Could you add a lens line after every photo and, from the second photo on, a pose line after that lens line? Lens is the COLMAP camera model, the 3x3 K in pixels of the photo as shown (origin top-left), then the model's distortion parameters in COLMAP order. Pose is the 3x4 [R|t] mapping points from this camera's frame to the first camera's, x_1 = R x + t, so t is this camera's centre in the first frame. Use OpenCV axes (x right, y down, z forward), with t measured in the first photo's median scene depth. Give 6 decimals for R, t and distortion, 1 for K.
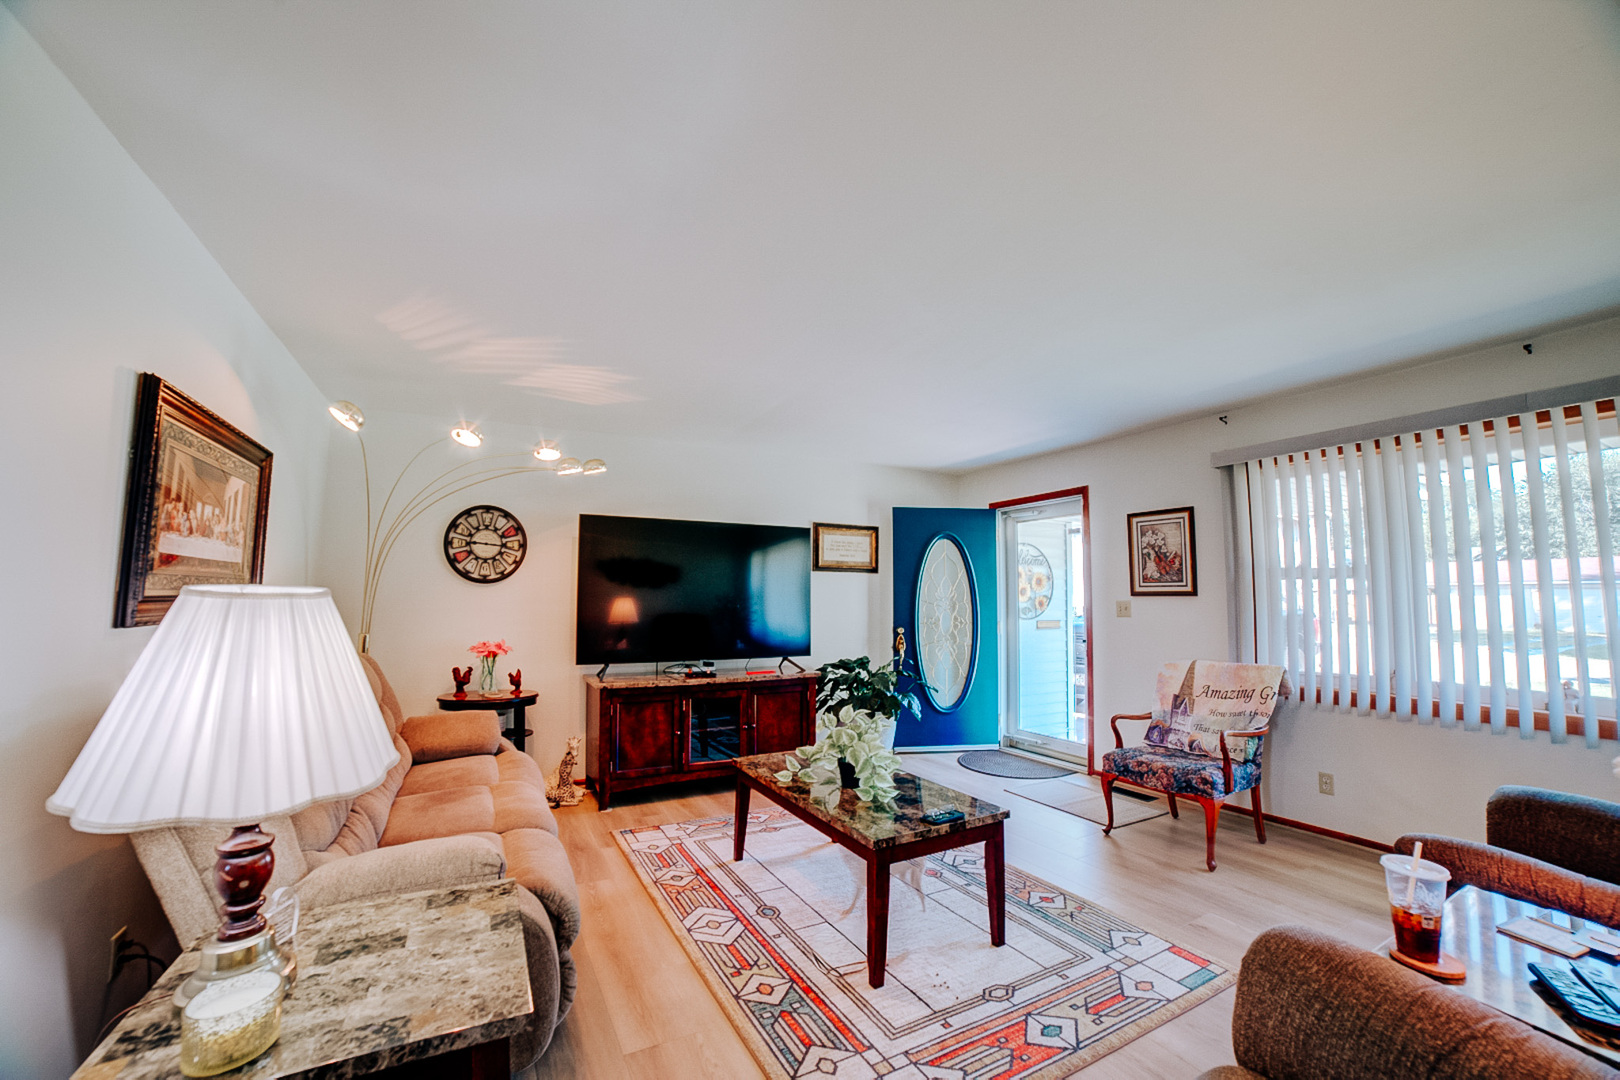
lens RADIAL K [[642.3, 0, 803.2], [0, 642.3, 545.7], [0, 0, 1]] dist [-0.105106, 0.032754]
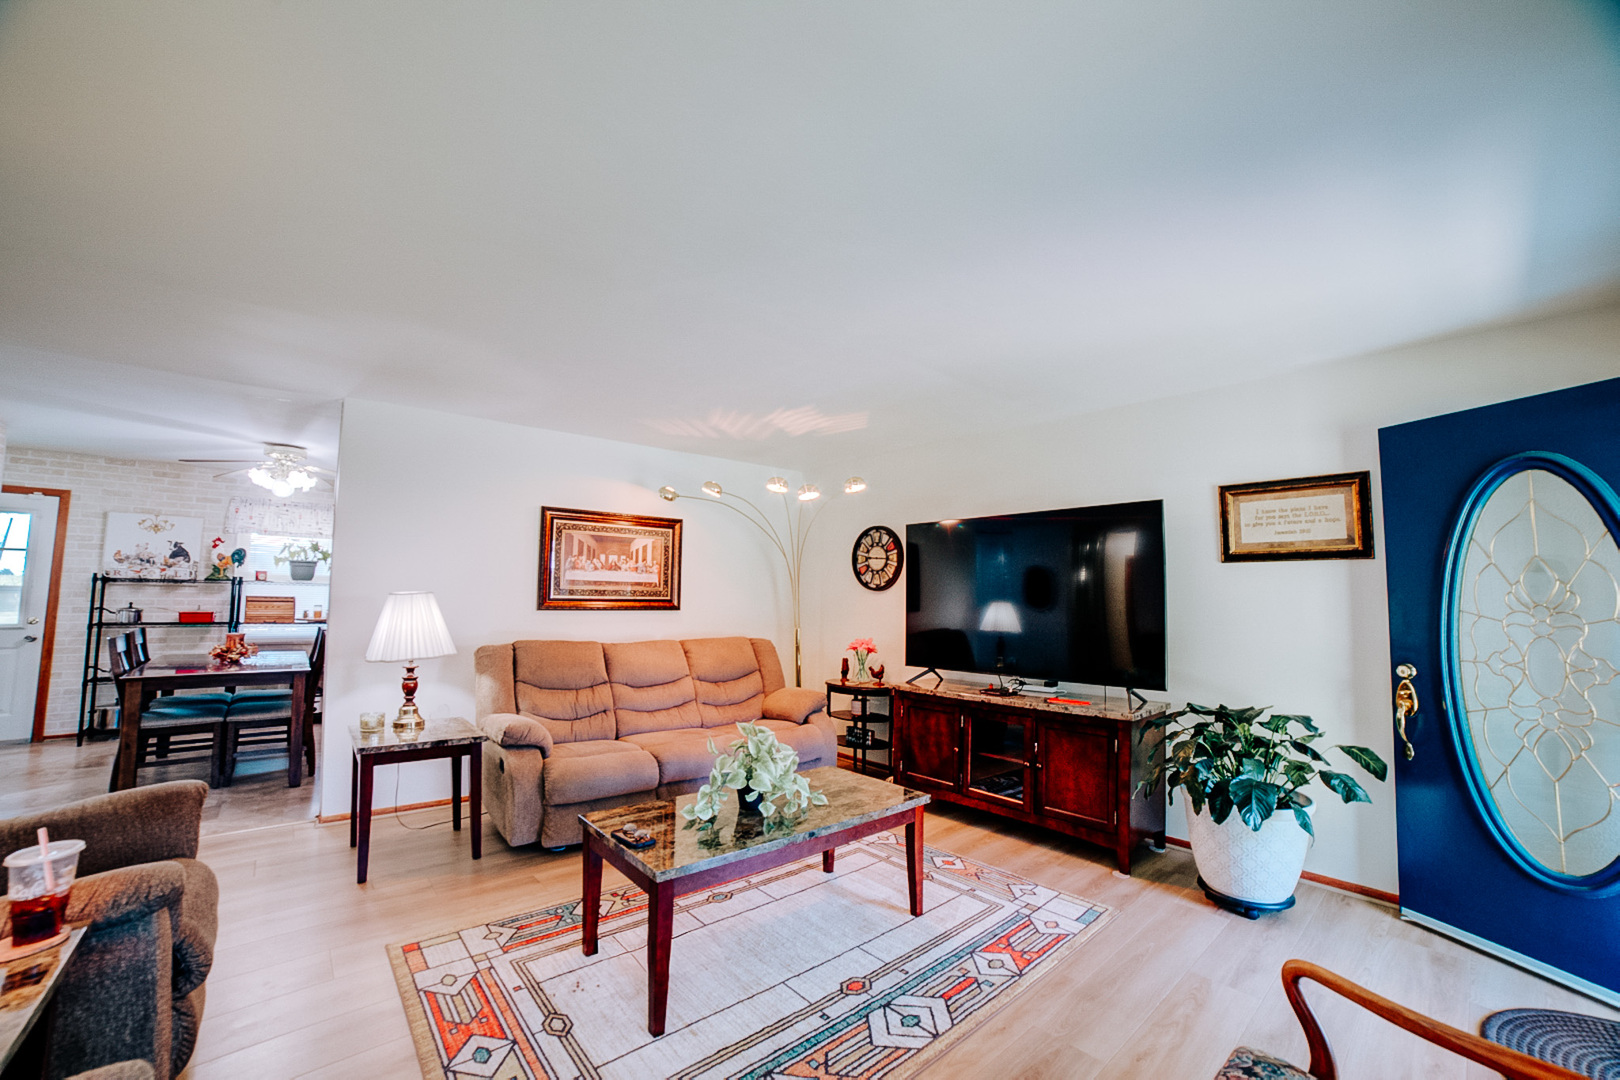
lens RADIAL K [[642.3, 0, 803.2], [0, 642.3, 545.7], [0, 0, 1]] dist [-0.105106, 0.032754]
pose [[0.220335, -0.080483, -0.972098, 0.722268], [0.064929, 0.995590, -0.067711, 0.051938], [0.973261, -0.048198, 0.224589, 0.637151]]
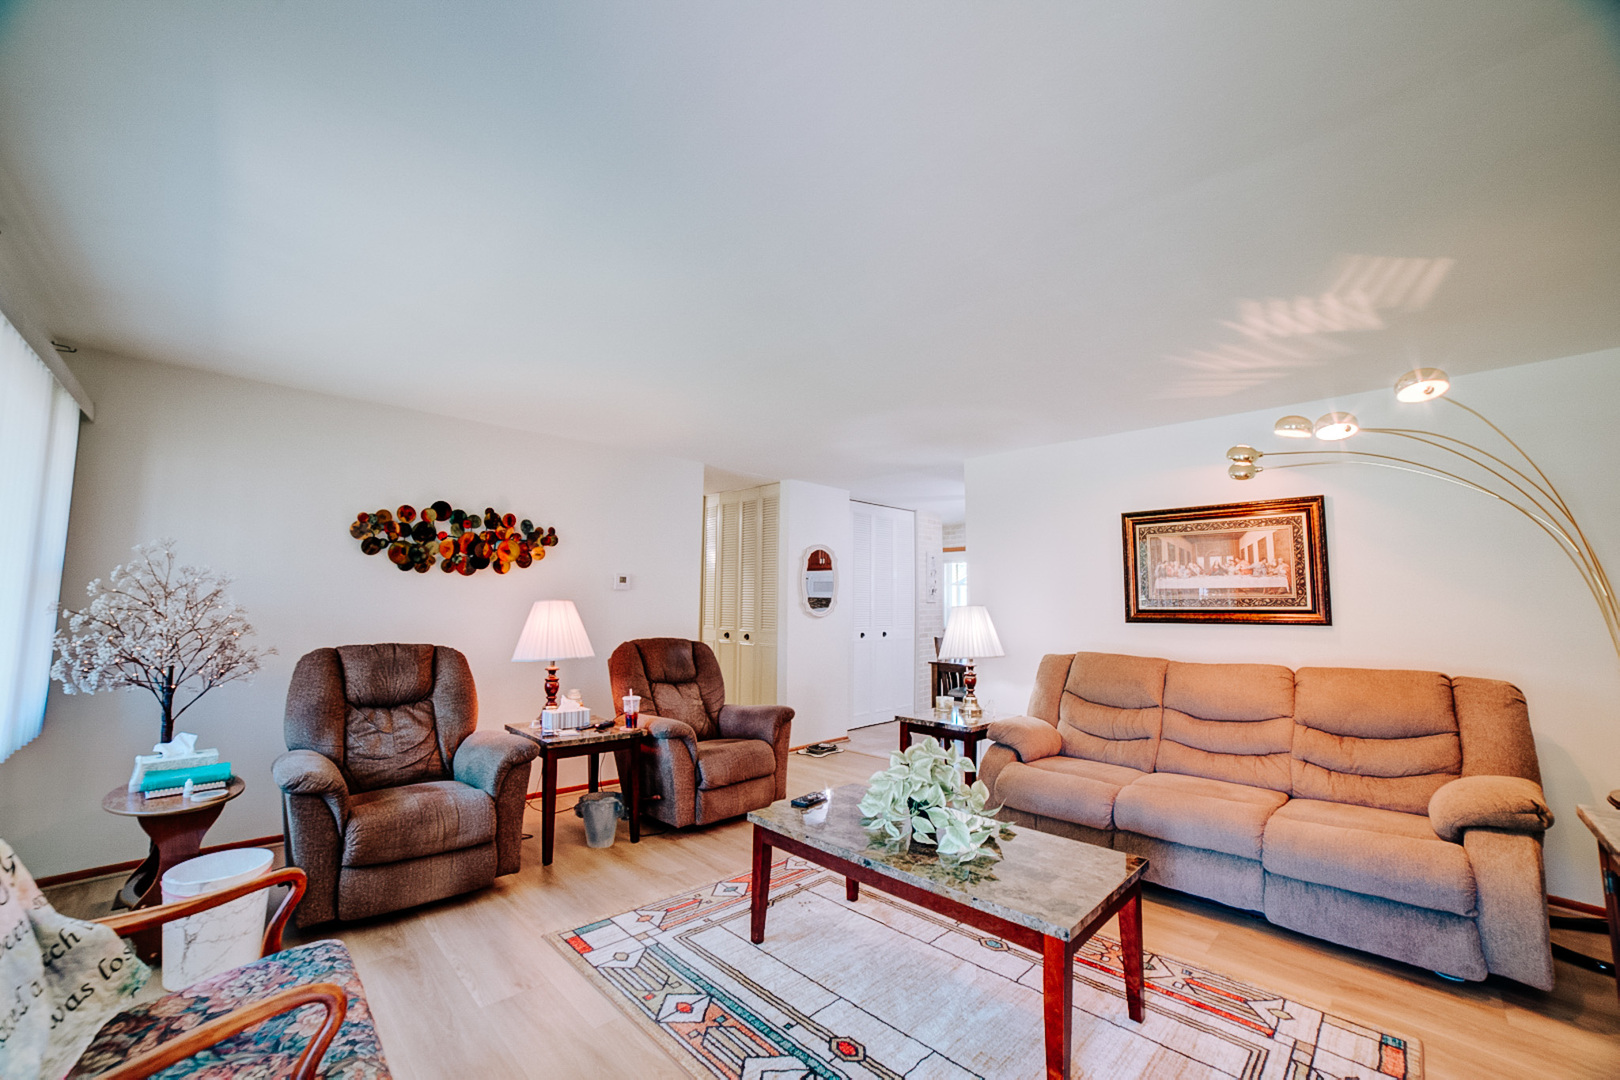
lens RADIAL K [[642.3, 0, 803.2], [0, 642.3, 545.7], [0, 0, 1]] dist [-0.105106, 0.032754]
pose [[-0.958840, -0.039122, -0.281238, 0.344938], [0.007902, 0.986403, -0.164157, 0.101004], [0.283836, -0.159623, -0.945493, 1.293551]]
